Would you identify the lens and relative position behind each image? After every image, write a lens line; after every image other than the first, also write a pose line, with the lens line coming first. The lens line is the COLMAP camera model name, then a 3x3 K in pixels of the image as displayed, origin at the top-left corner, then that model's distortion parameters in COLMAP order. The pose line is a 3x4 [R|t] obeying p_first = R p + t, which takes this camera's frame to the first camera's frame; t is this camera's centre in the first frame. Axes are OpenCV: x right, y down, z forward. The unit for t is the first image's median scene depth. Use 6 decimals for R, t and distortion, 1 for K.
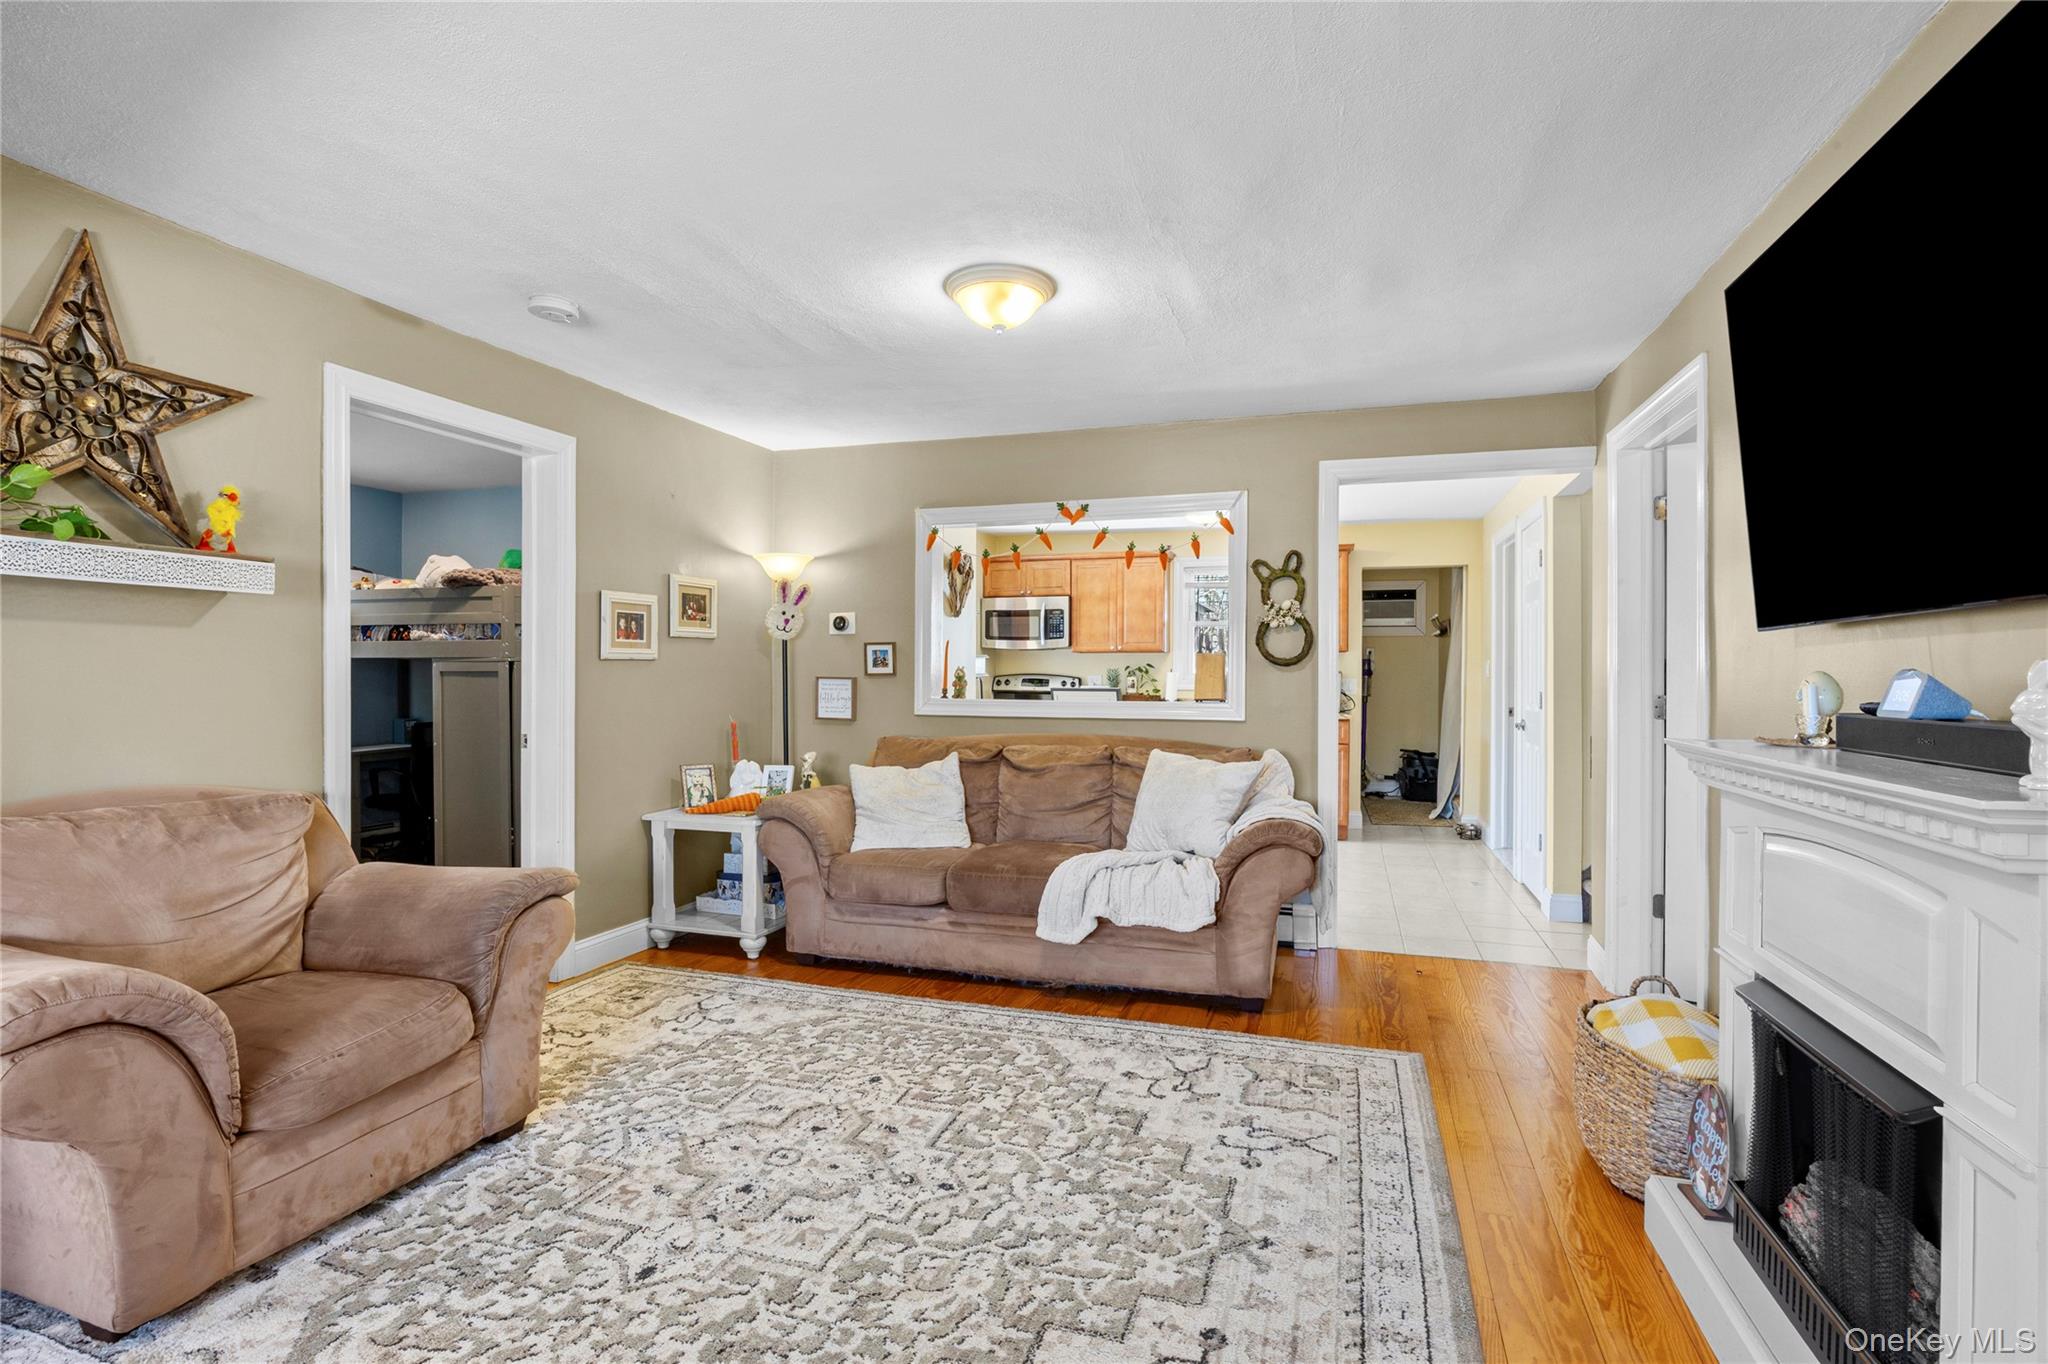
lens RADIAL K [[956.1, 0, 1024.0], [0, 956.1, 682.0], [0, 0, 1]] dist [-0.016870, 0.000363]
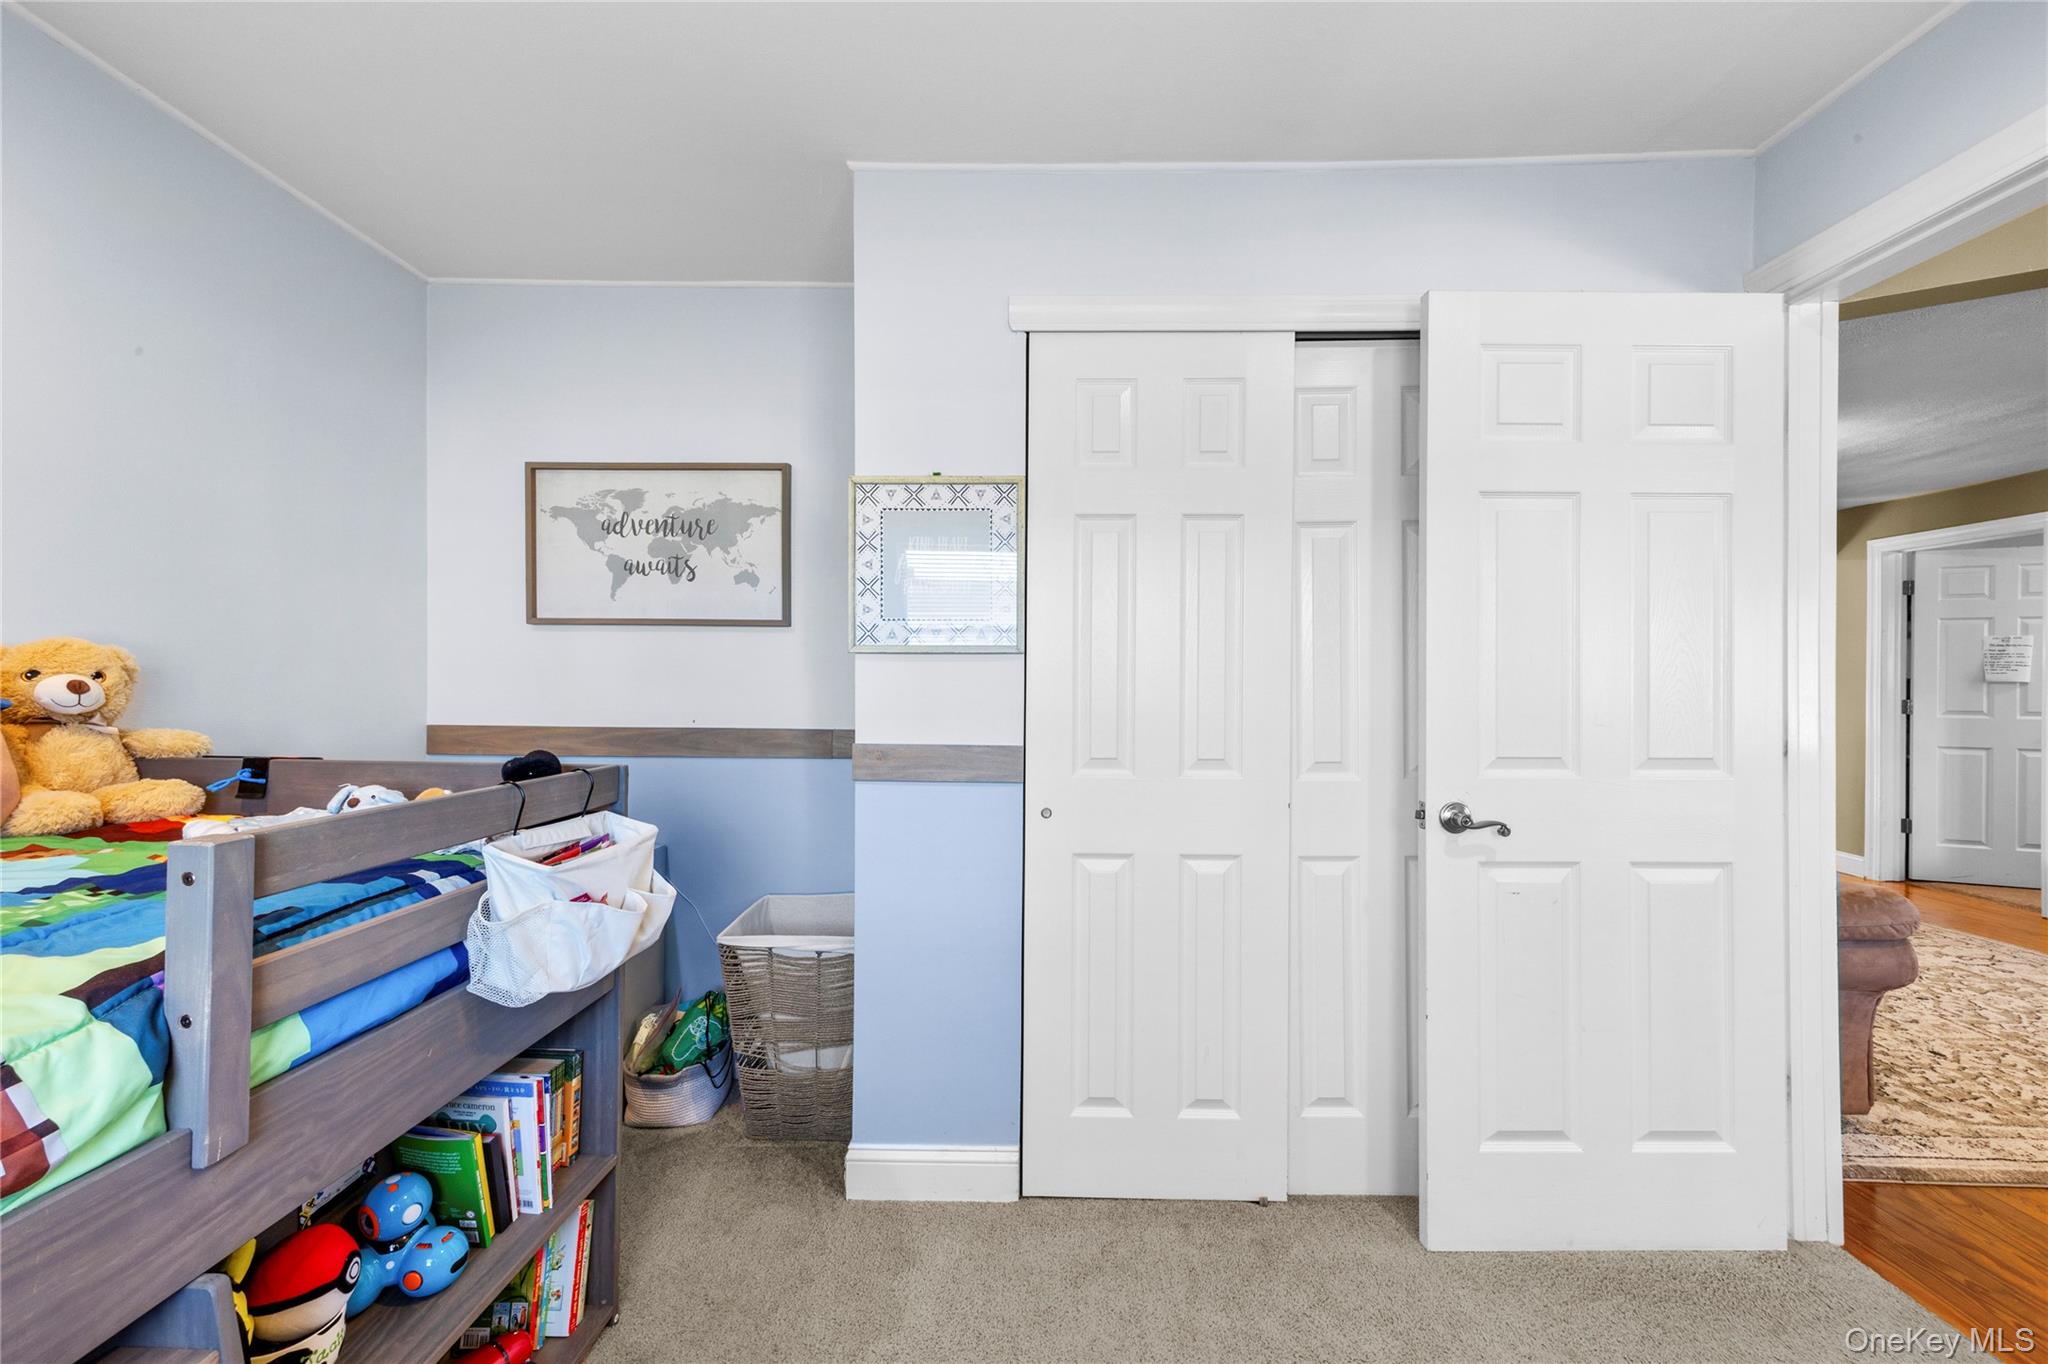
lens RADIAL K [[828.3, 0, 1024.0], [0, 828.3, 682.0], [0, 0, 1]] dist [0.008683, 0.000028]
pose [[0.957887, -0.001509, 0.287142, -1.402352], [0.003170, 0.999981, -0.005321, -0.016875], [-0.287128, 0.006007, 0.957873, 0.025855]]
